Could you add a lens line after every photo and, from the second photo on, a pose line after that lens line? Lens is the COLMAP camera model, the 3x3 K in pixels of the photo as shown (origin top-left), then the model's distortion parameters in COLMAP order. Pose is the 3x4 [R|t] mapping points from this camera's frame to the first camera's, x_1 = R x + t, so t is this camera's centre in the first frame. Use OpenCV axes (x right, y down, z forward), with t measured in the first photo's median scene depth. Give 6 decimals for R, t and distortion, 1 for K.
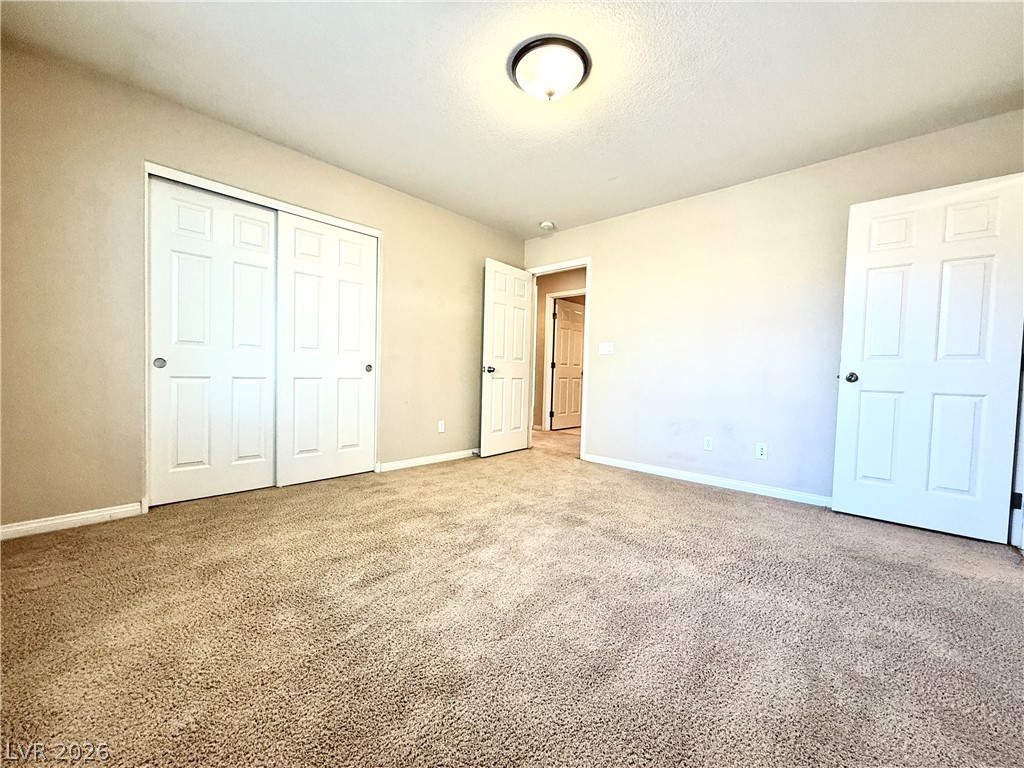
lens RADIAL K [[406.4, 0, 507.4], [0, 406.4, 385.2], [0, 0, 1]] dist [0.000551, -0.000664]
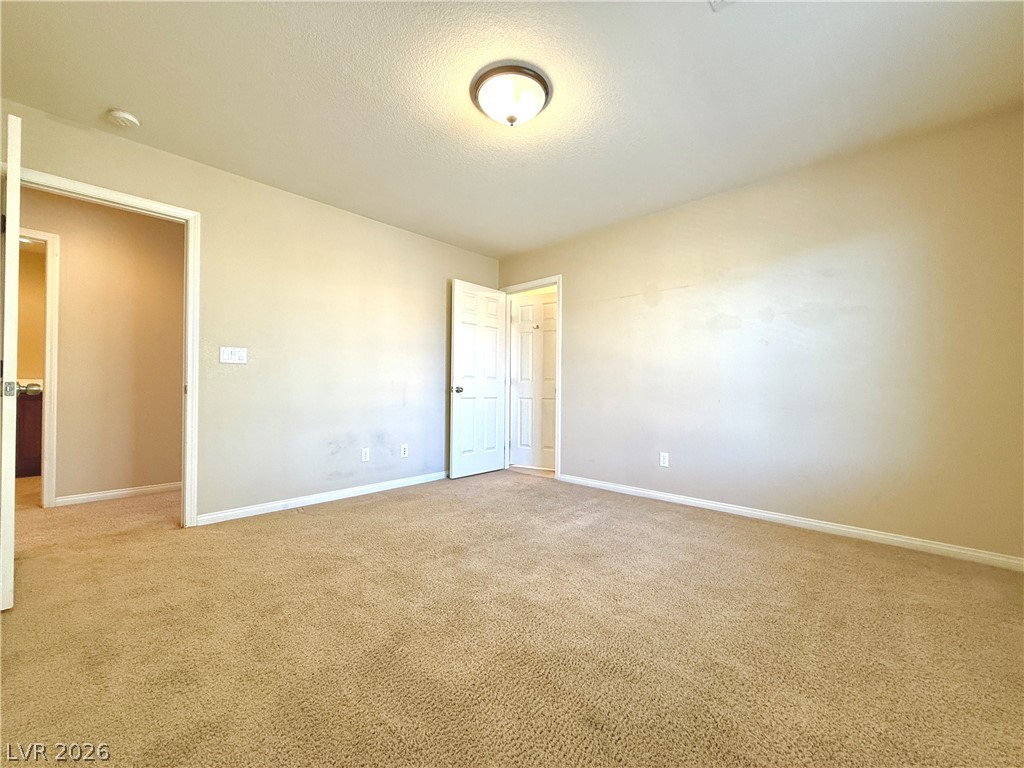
lens RADIAL K [[406.4, 0, 510.8], [0, 406.4, 384.2], [0, 0, 1]] dist [0.000551, -0.000664]
pose [[0.000042, -0.007973, 0.999968, -0.591062], [0.029479, 0.999534, 0.007969, -0.039099], [-0.999565, 0.029478, 0.000277, 0.658084]]
